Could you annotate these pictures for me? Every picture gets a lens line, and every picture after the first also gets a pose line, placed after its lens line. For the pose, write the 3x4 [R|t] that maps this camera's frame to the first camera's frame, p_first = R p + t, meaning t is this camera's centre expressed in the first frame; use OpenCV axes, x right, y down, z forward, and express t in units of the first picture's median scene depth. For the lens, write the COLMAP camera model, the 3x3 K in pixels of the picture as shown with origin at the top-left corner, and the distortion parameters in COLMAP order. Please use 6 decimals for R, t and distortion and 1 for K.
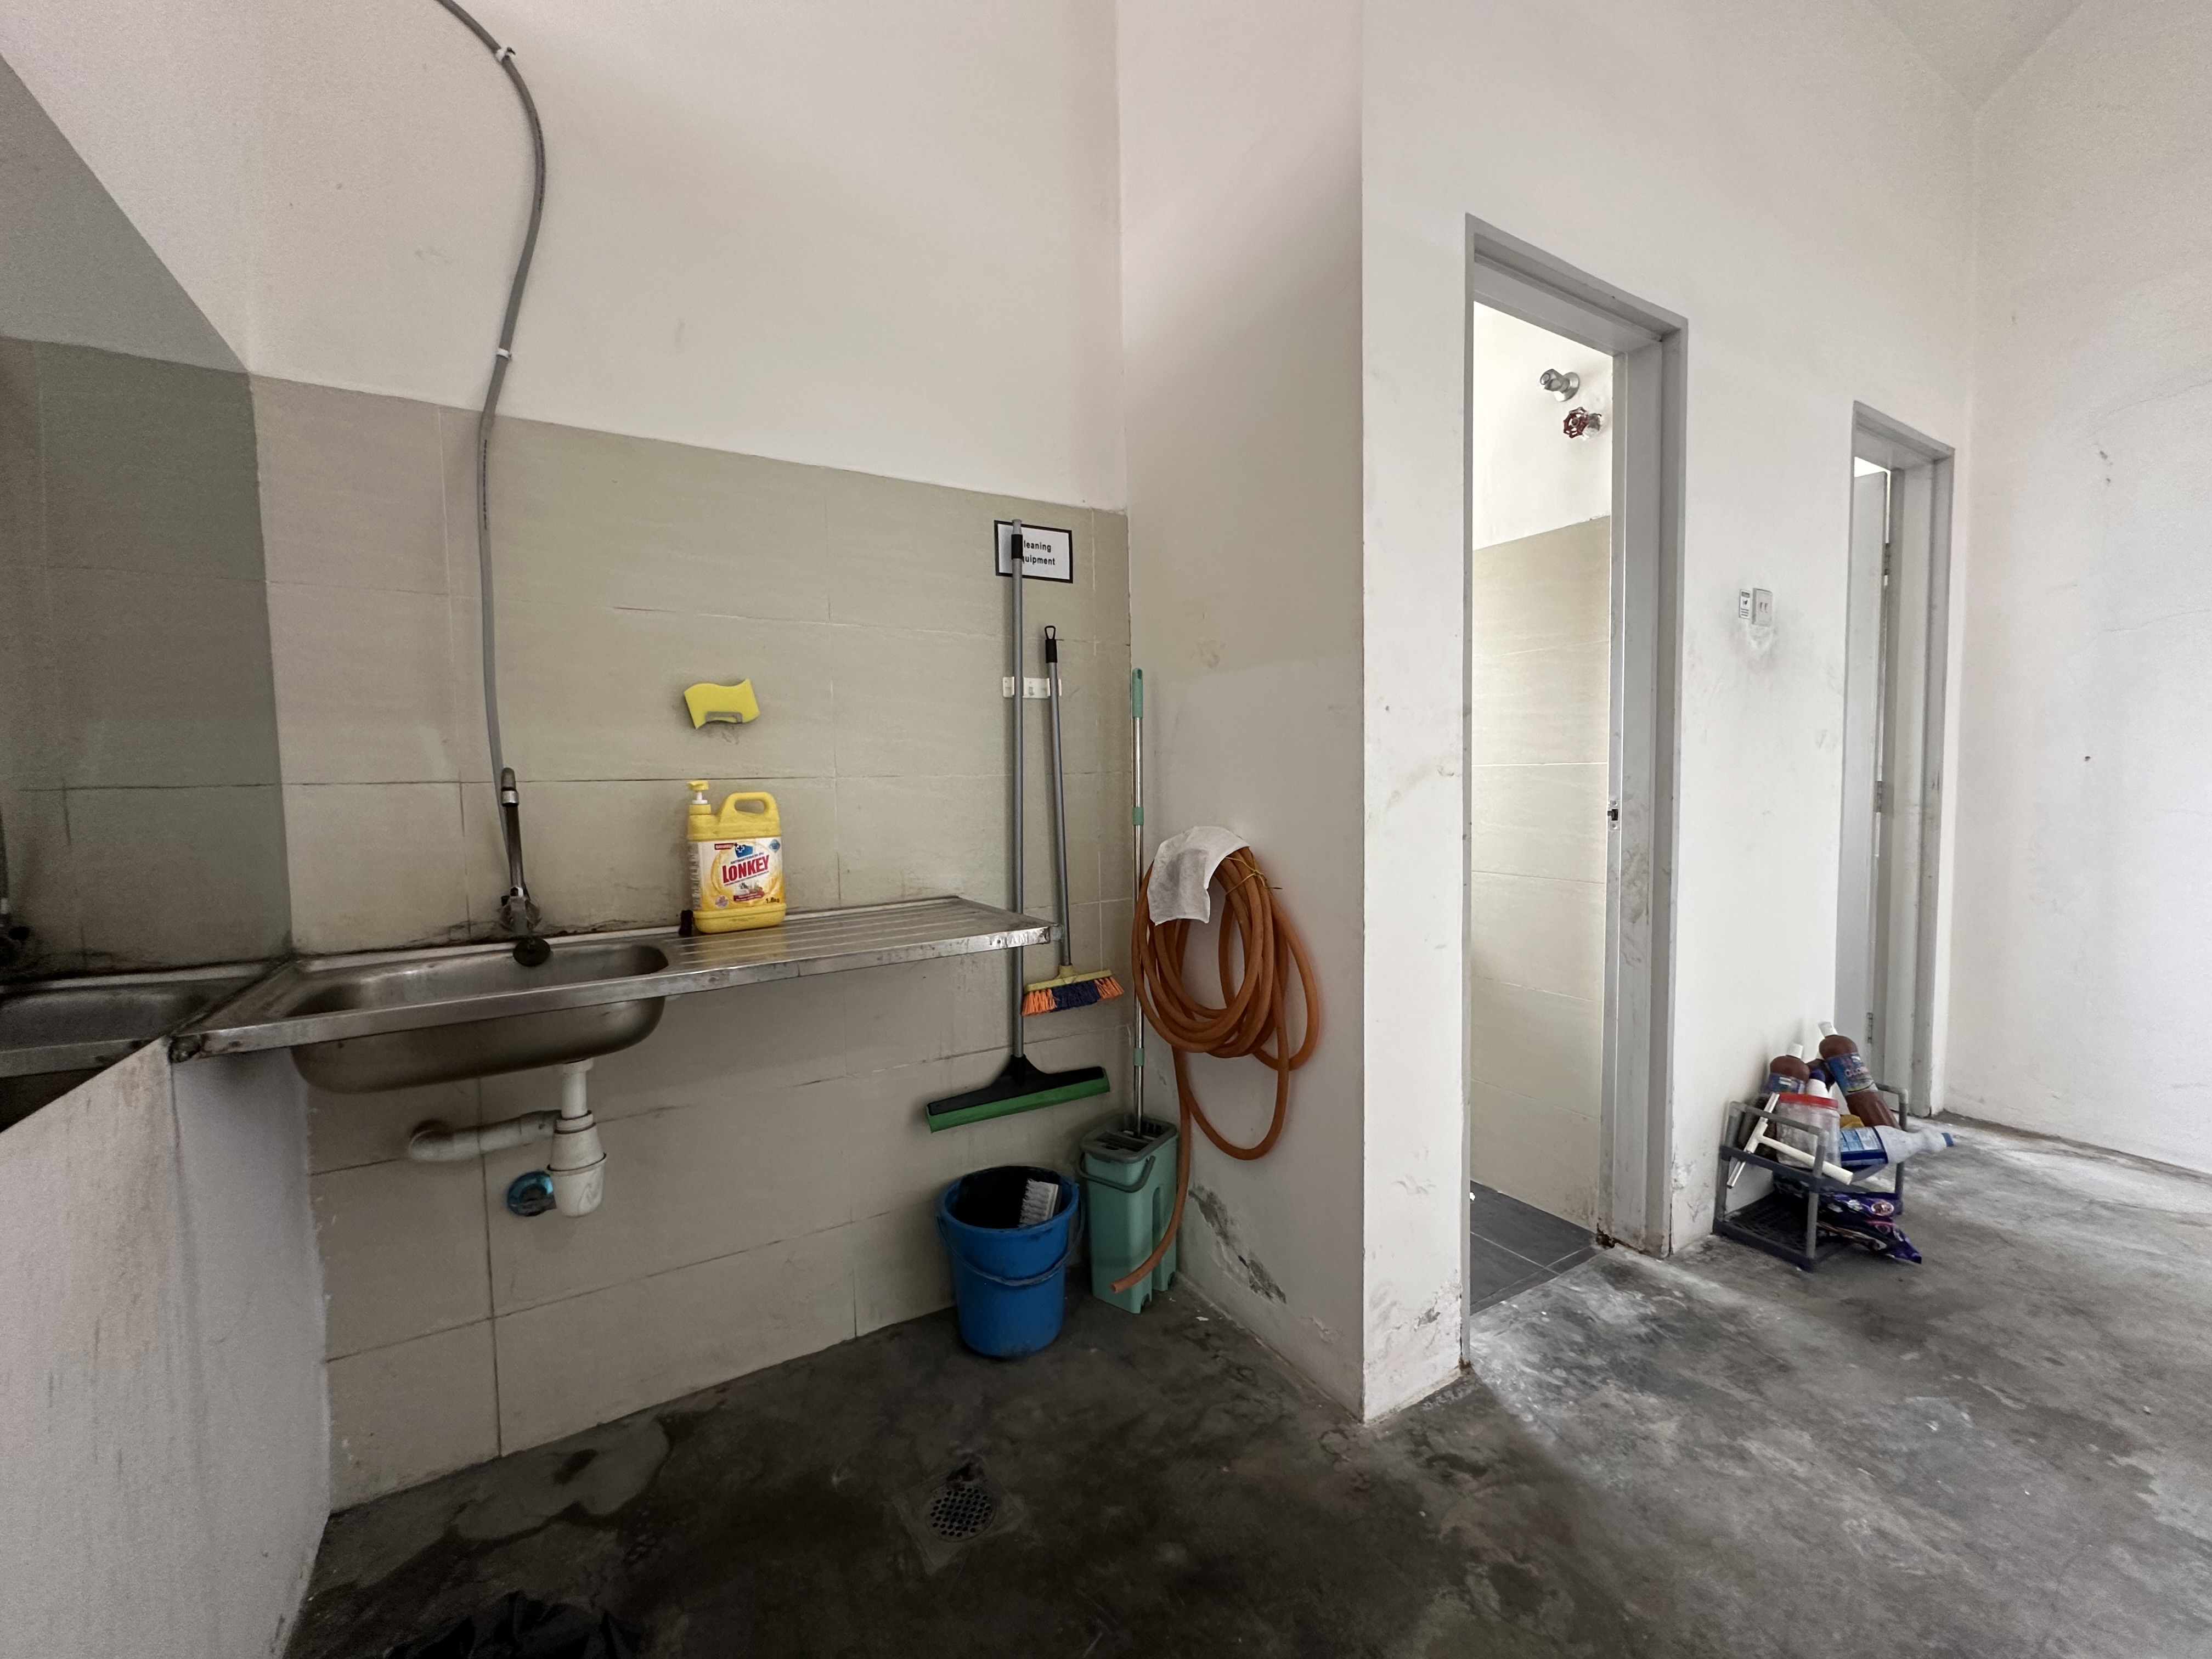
lens RADIAL K [[882.6, 0, 1105.8], [0, 882.6, 827.7], [0, 0, 1]] dist [-0.000927, -0.000345]
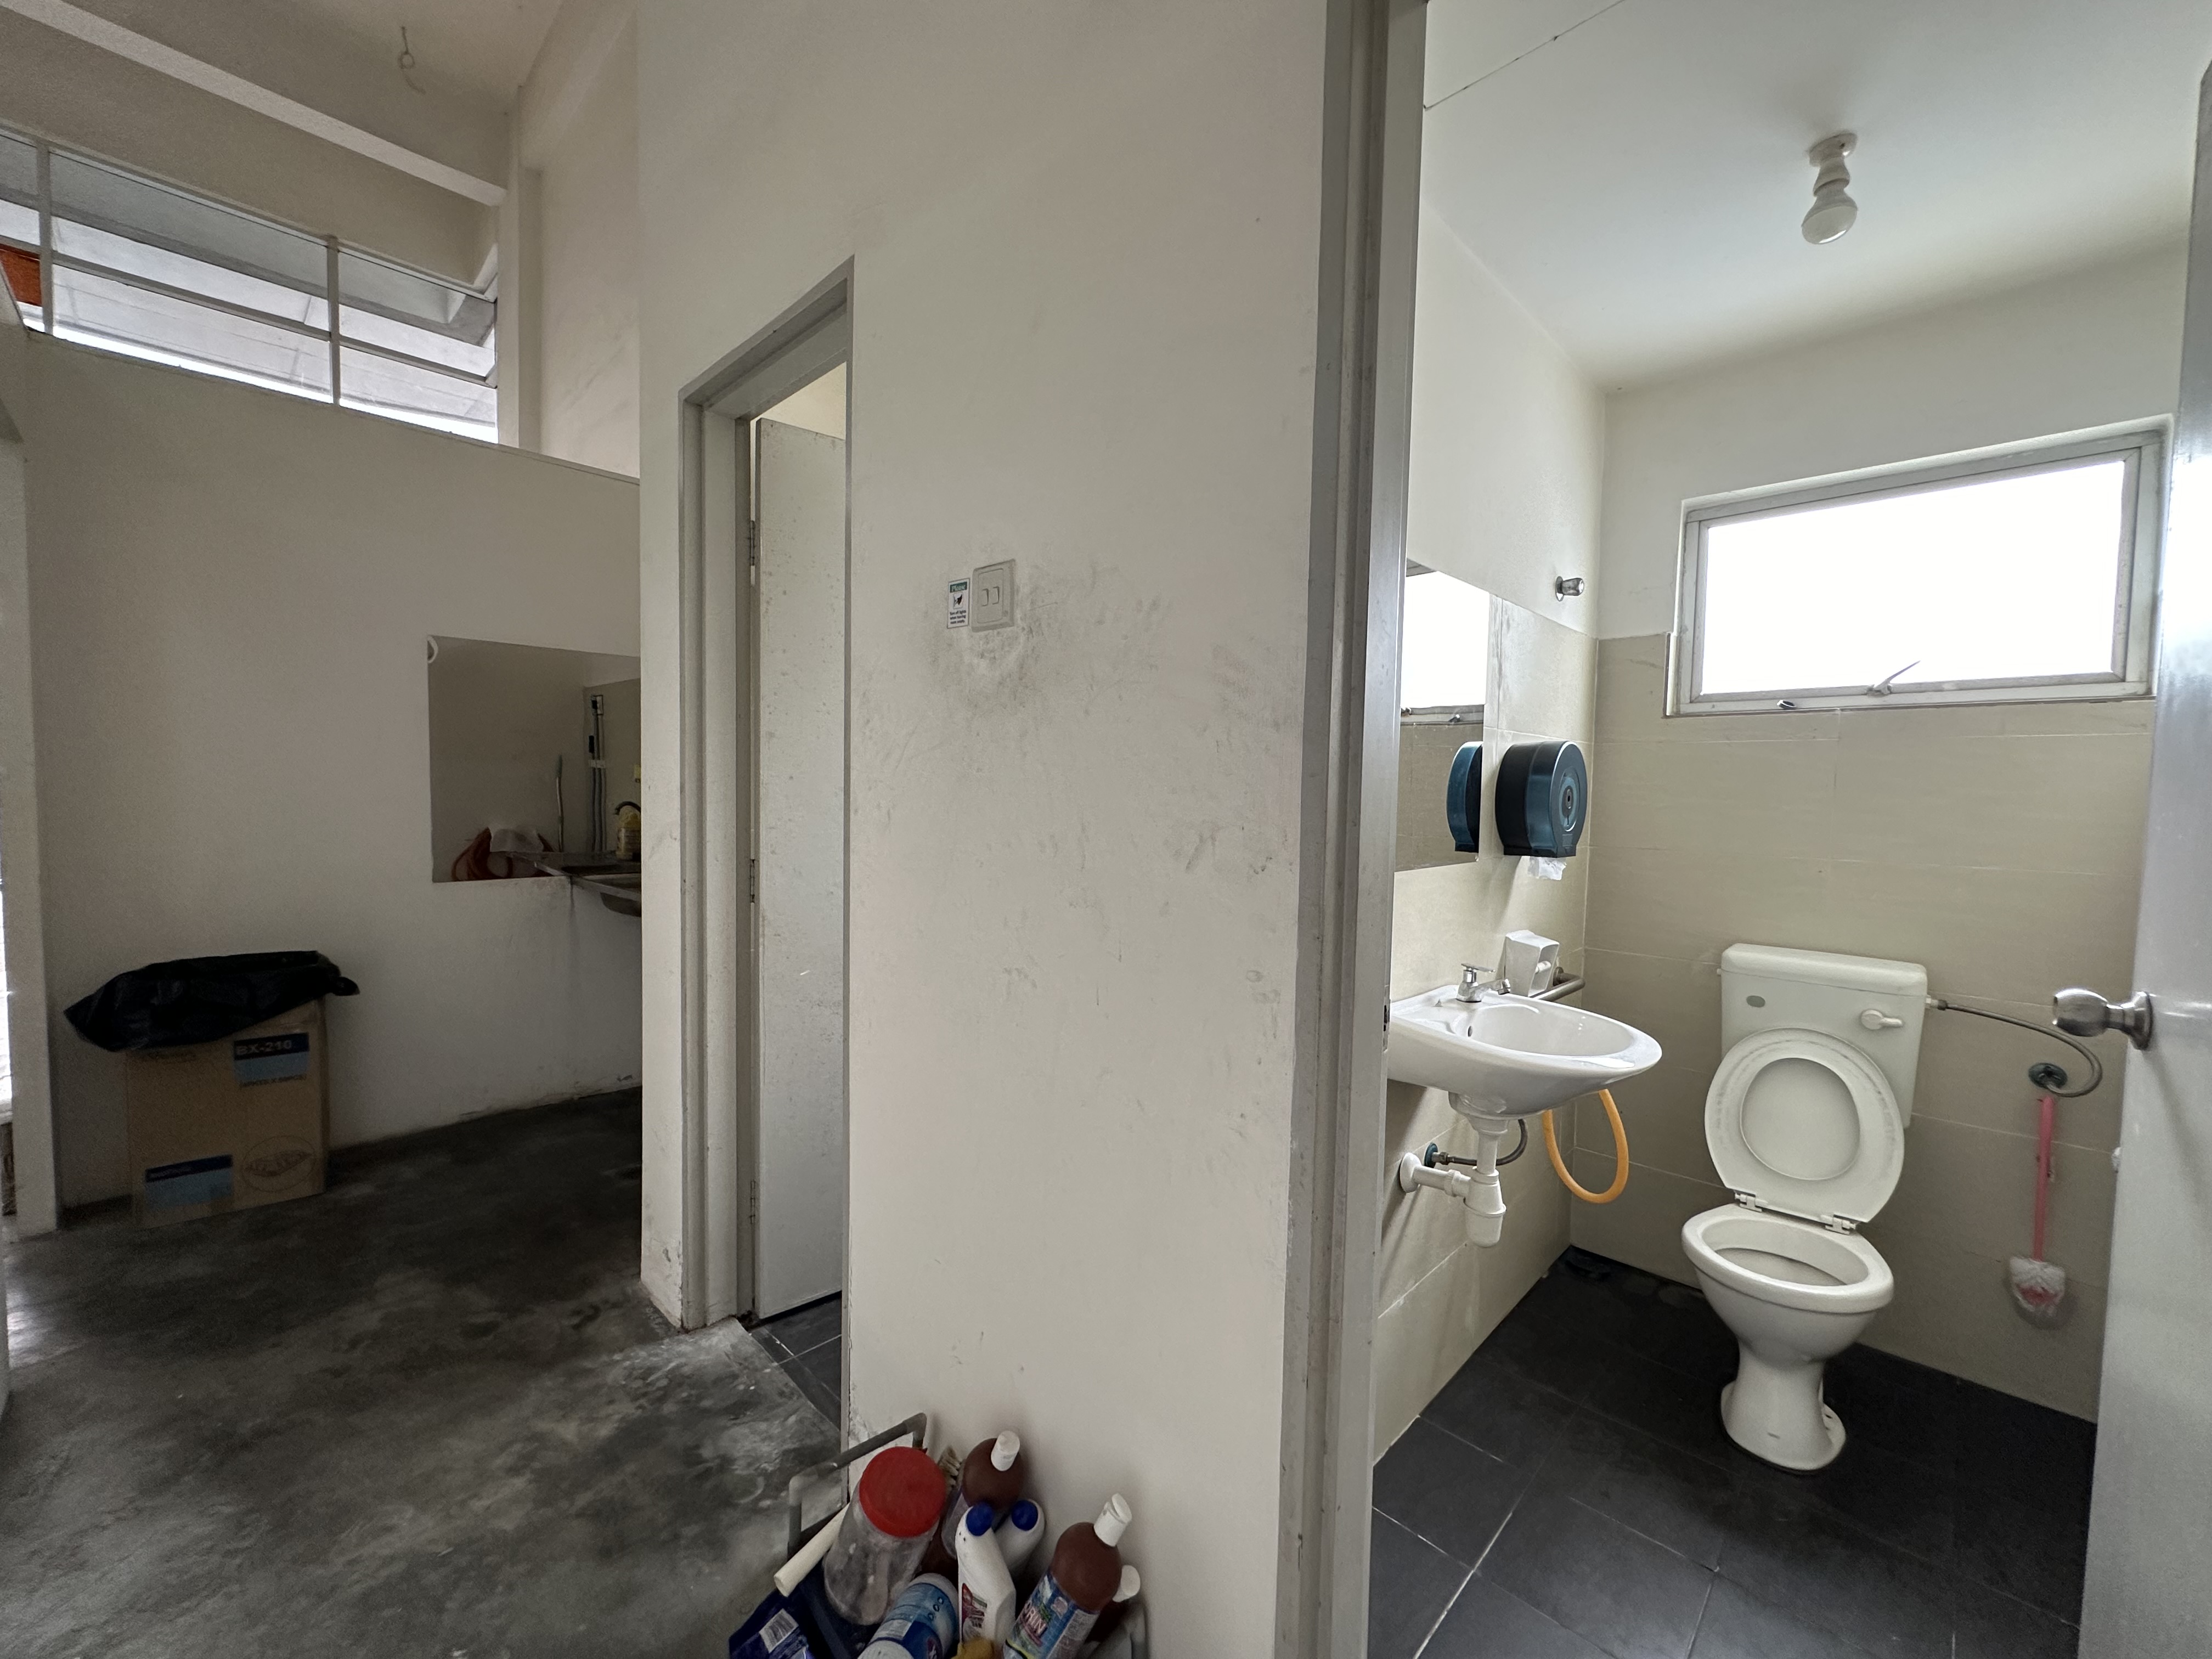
lens RADIAL K [[882.6, 0, 1105.8], [0, 882.6, 827.7], [0, 0, 1]] dist [-0.000927, -0.000345]
pose [[0.258591, 0.068882, -0.963528, 1.887604], [-0.075463, 0.995847, 0.050940, -0.201079], [0.963035, 0.059538, 0.262715, 1.349813]]
